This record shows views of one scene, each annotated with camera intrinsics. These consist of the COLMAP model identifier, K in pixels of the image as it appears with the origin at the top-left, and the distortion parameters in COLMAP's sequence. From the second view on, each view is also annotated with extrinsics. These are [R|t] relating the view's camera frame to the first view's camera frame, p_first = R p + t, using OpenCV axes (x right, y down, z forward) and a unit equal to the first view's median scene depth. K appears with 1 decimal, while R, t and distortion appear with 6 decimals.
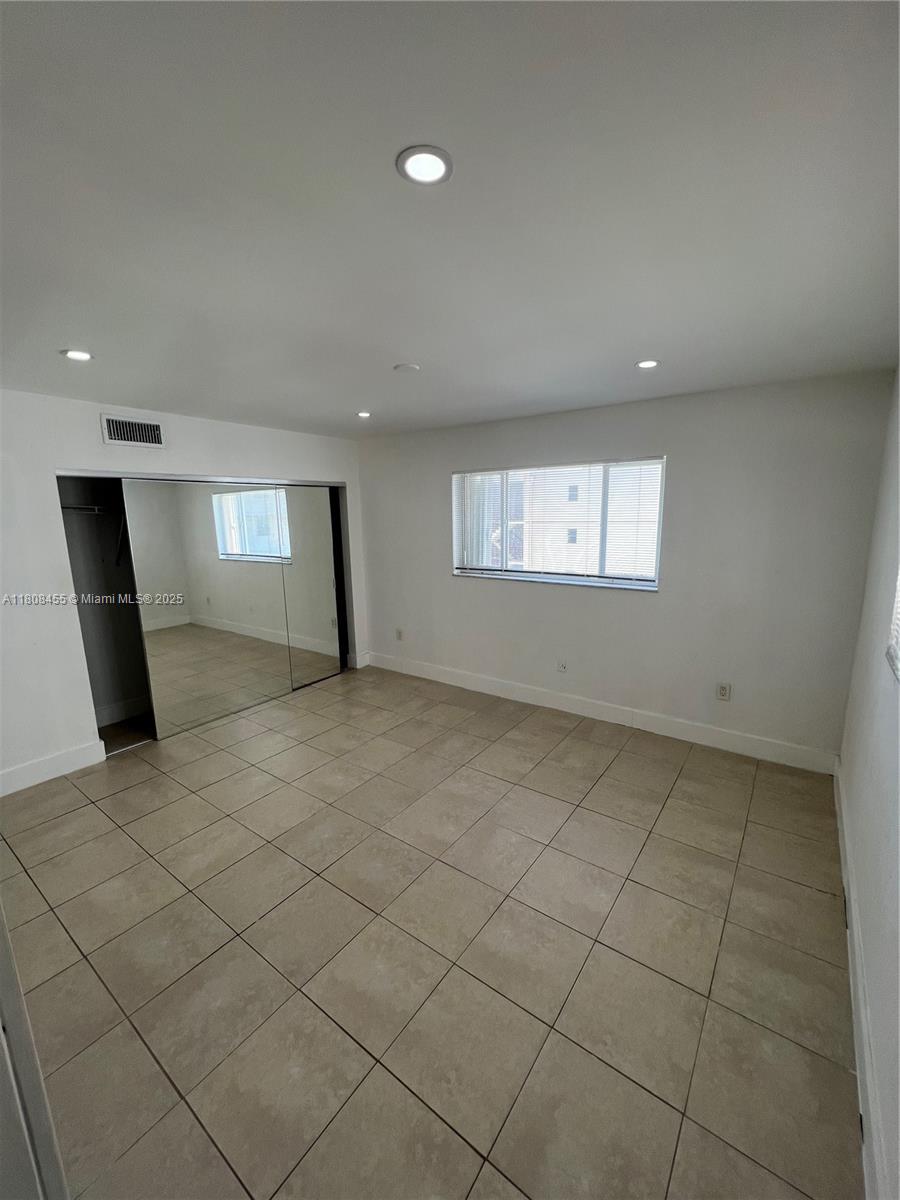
lens RADIAL K [[481.2, 0, 455.0], [0, 481.2, 601.0], [0, 0, 1]] dist [-0.000036, 0.000571]
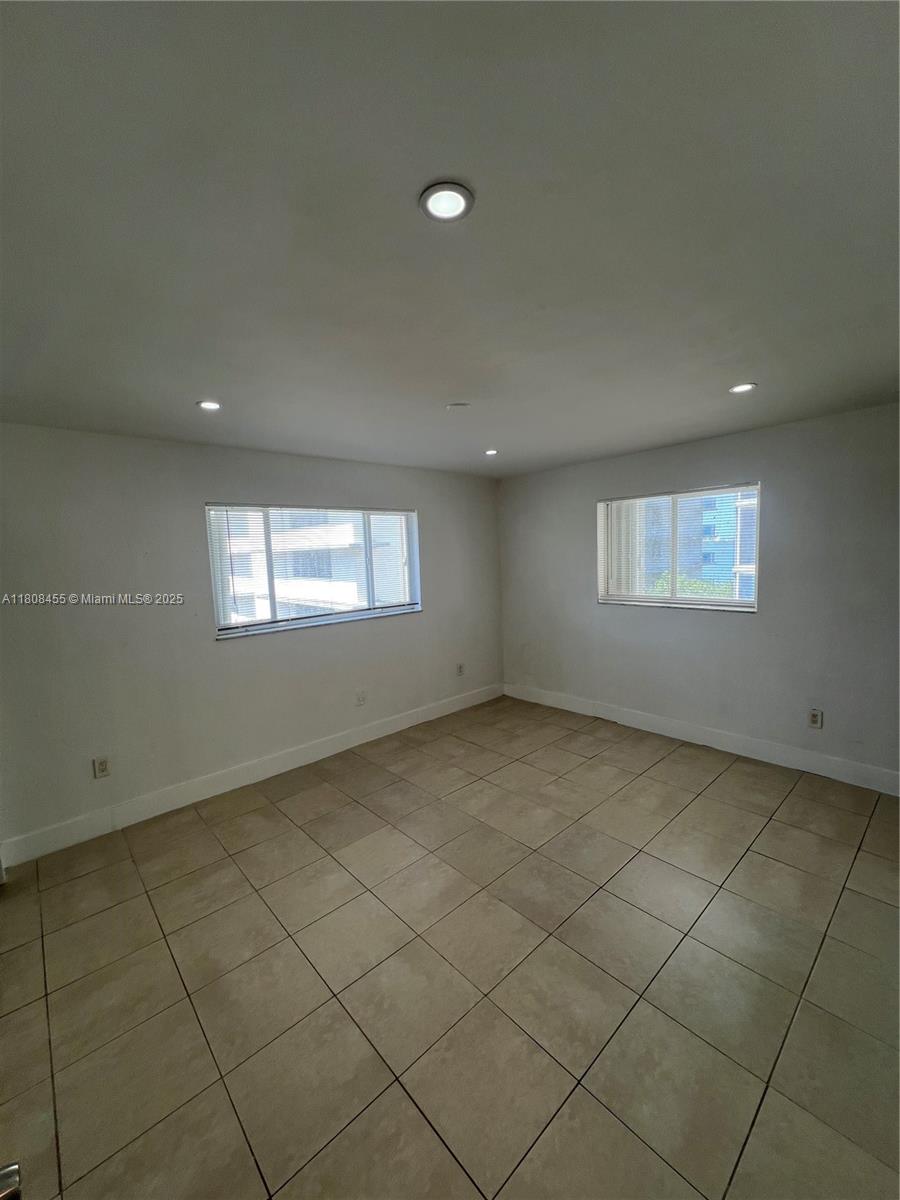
lens RADIAL K [[481.2, 0, 455.0], [0, 481.2, 601.0], [0, 0, 1]] dist [-0.000036, 0.000571]
pose [[0.199344, -0.094060, 0.975405, -1.088416], [0.215398, 0.975244, 0.050024, -0.119000], [-0.955963, 0.200128, 0.214670, 0.811039]]
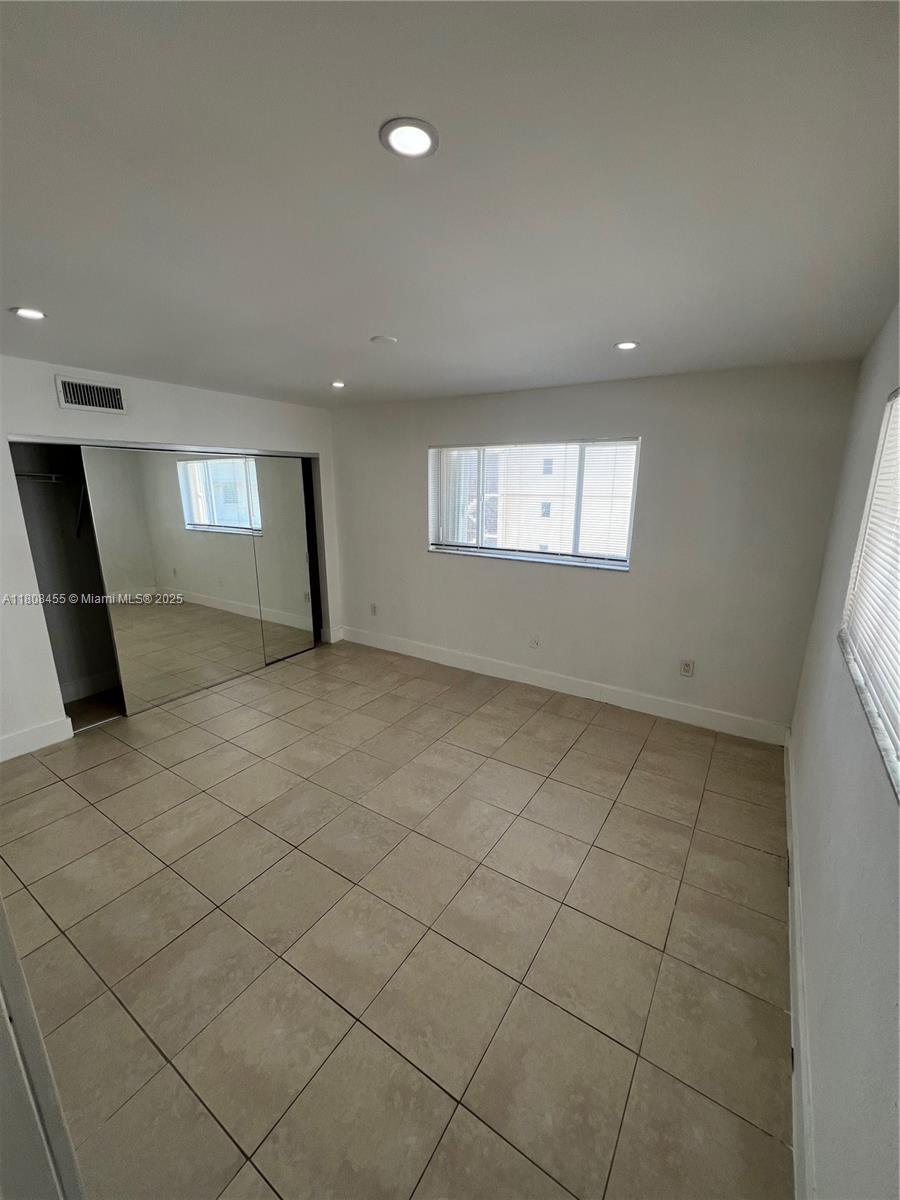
lens RADIAL K [[481.2, 0, 455.0], [0, 481.2, 601.0], [0, 0, 1]] dist [-0.000036, 0.000571]
pose [[0.998385, 0.008172, 0.056226, -0.007572], [-0.011453, 0.998235, 0.058279, -0.015898], [-0.055651, -0.058829, 0.996716, -0.007278]]
